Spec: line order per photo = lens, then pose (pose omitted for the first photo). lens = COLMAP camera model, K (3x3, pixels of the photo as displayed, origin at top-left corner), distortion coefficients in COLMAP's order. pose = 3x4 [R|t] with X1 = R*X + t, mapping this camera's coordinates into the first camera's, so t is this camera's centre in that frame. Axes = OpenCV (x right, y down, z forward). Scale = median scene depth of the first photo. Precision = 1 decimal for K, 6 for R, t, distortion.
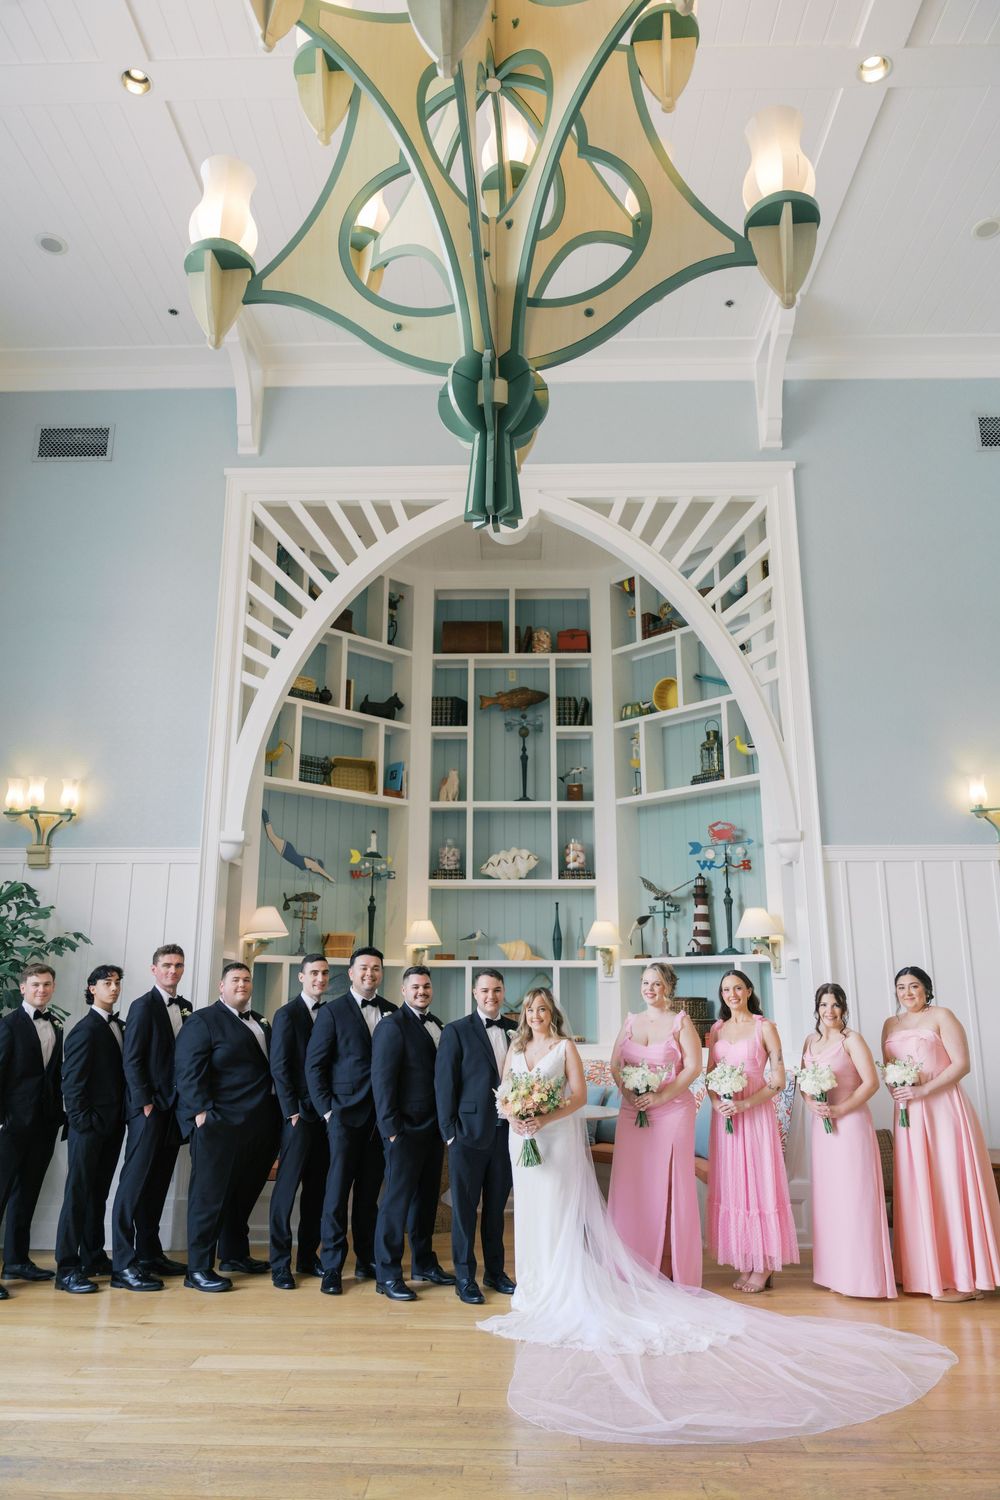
lens RADIAL K [[1018.3, 0, 497.6], [0, 1018.3, 752.9], [0, 0, 1]] dist [-0.000723, -0.002981]
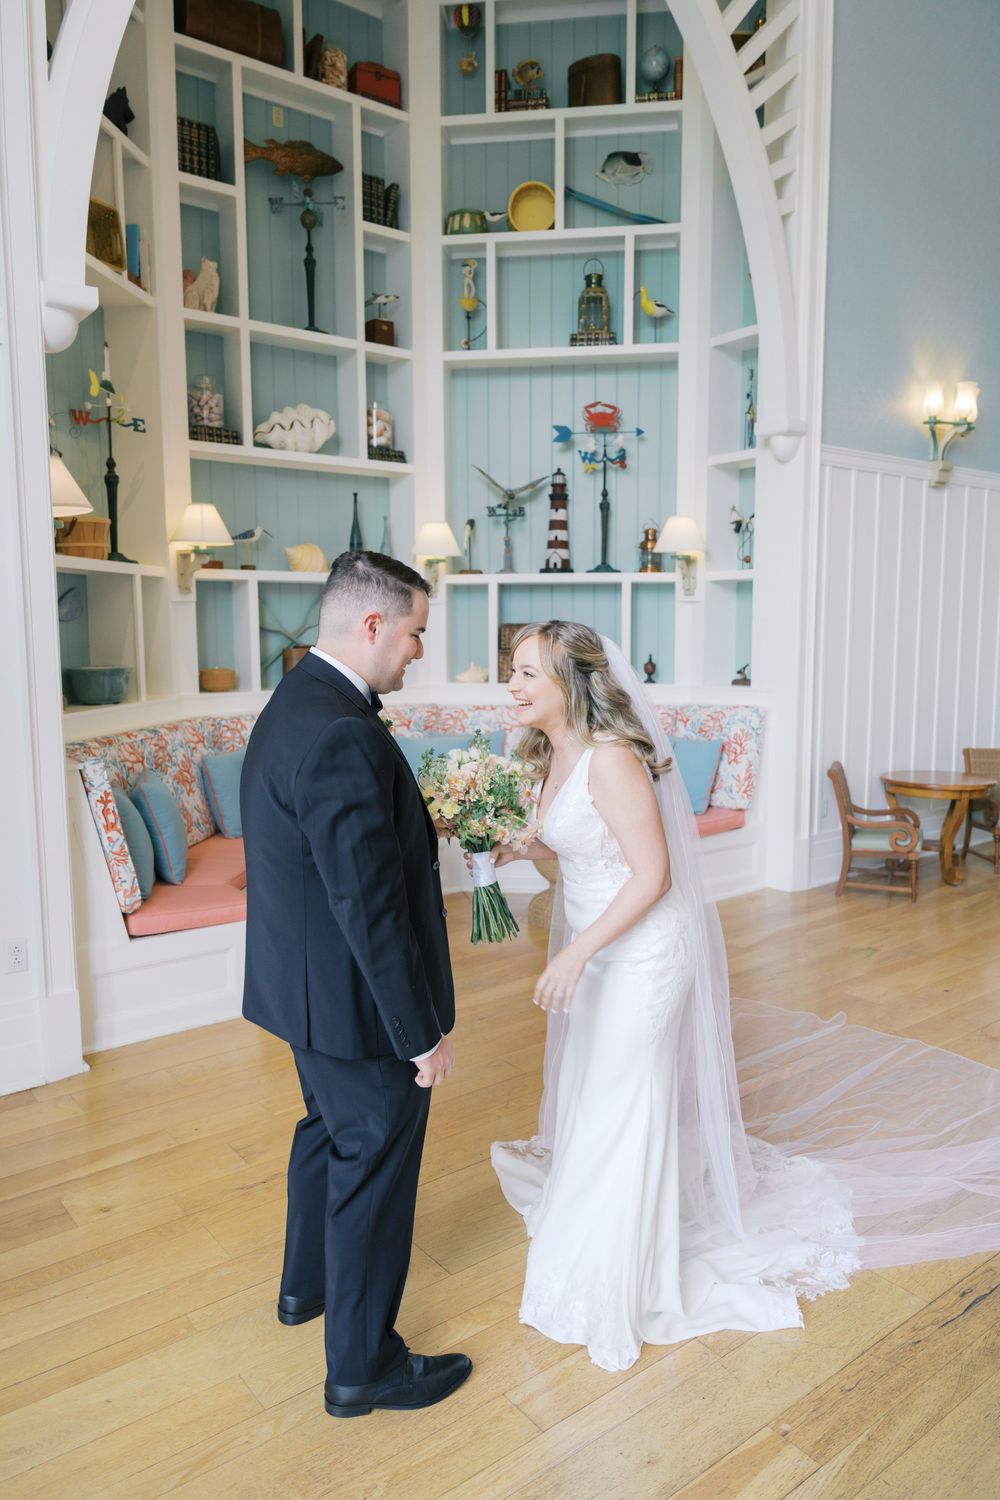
lens RADIAL K [[1041.0, 0, 499.9], [0, 1041.0, 752.0], [0, 0, 1]] dist [0.000887, -0.006436]
pose [[0.774688, -0.081690, 0.627045, -0.345806], [-0.145781, 0.941837, 0.302806, 0.085937], [-0.615310, -0.325991, 0.717721, 0.373570]]
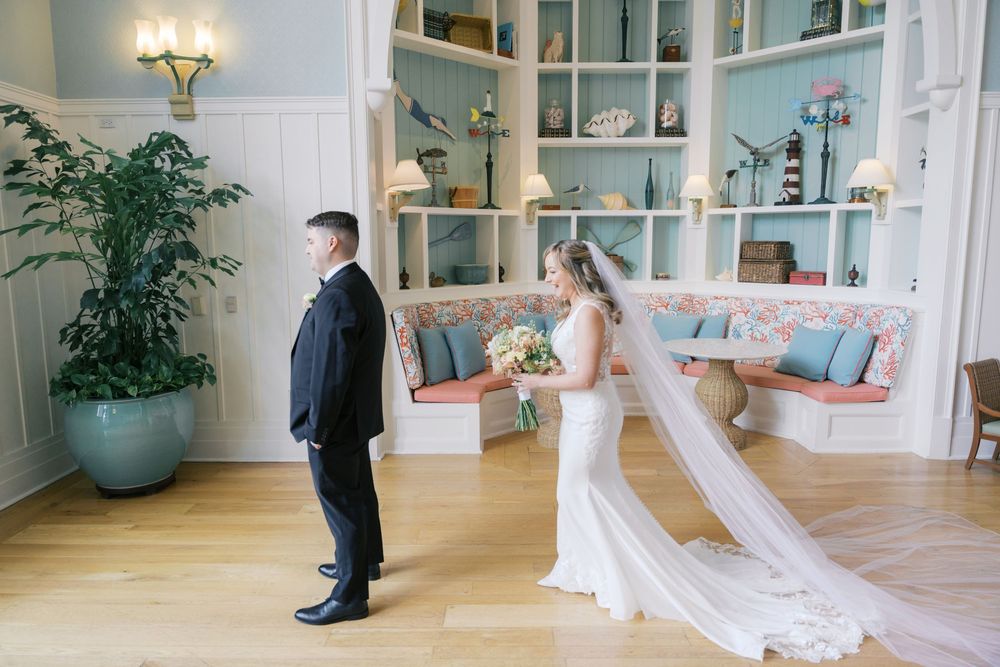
lens RADIAL K [[669.0, 0, 499.2], [0, 669.0, 335.3], [0, 0, 1]] dist [-0.002561, -0.005043]
pose [[0.999784, -0.009863, 0.018313, -0.129142], [0.002332, 0.928032, 0.372494, 0.054339], [-0.020669, -0.372371, 0.927854, 0.254625]]
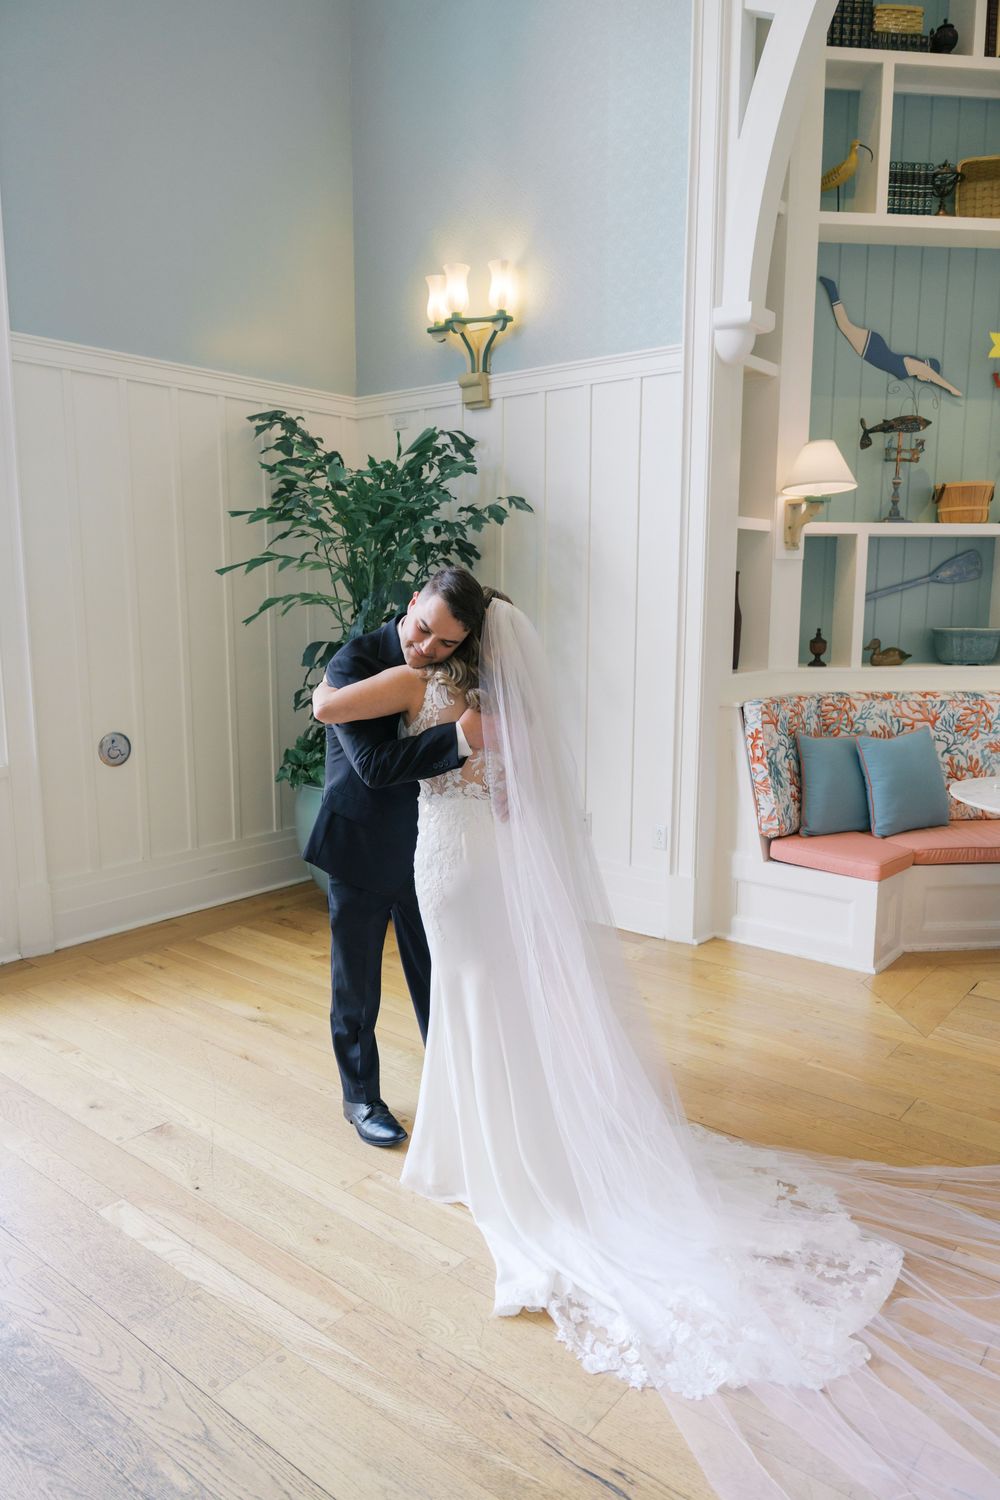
lens RADIAL K [[1031.0, 0, 502.2], [0, 1031.0, 750.8], [0, 0, 1]] dist [0.001247, -0.009102]
pose [[0.794218, 0.096116, -0.599983, 0.007304], [0.144878, 0.928979, 0.340599, 0.075701], [0.590109, -0.357434, 0.723887, 0.335566]]
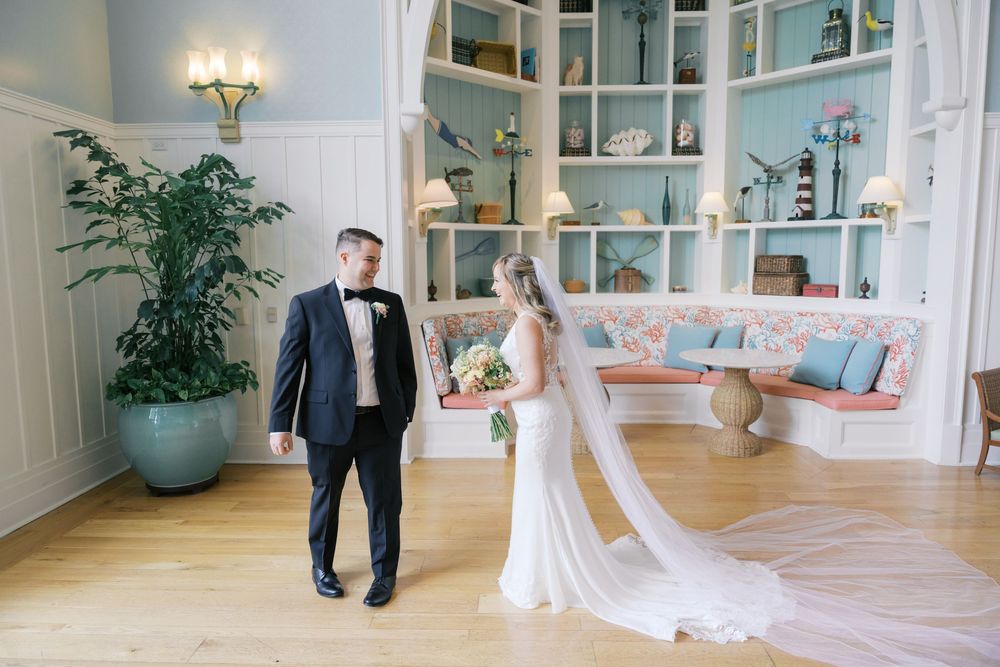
lens RADIAL K [[664.3, 0, 501.4], [0, 664.3, 332.1], [0, 0, 1]] dist [0.001505, -0.007038]
pose [[0.999967, -0.007709, -0.002395, -0.137199], [0.008060, 0.936925, 0.349436, 0.048019], [-0.000450, -0.349444, 0.936957, 0.229798]]
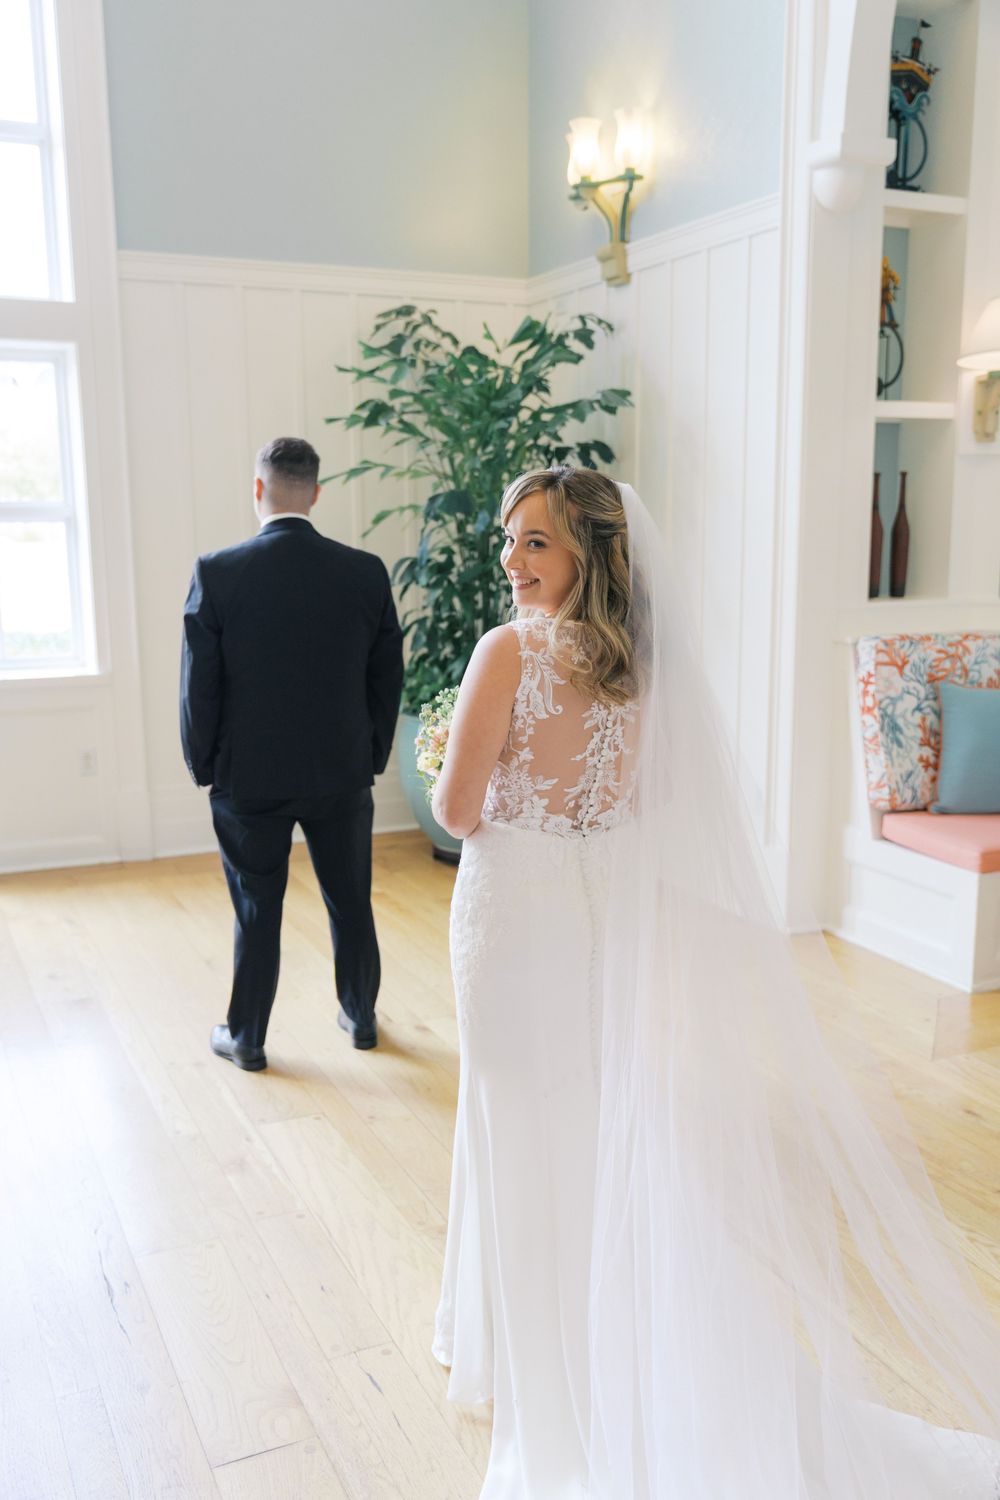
lens RADIAL K [[1372.1, 0, 499.3], [0, 1372.1, 748.6], [0, 0, 1]] dist [0.006855, 0.004702]
pose [[0.449246, 0.154842, -0.879887, 0.214629], [0.223820, 0.933953, 0.278633, 0.103643], [0.864917, -0.322112, 0.384918, 0.441244]]
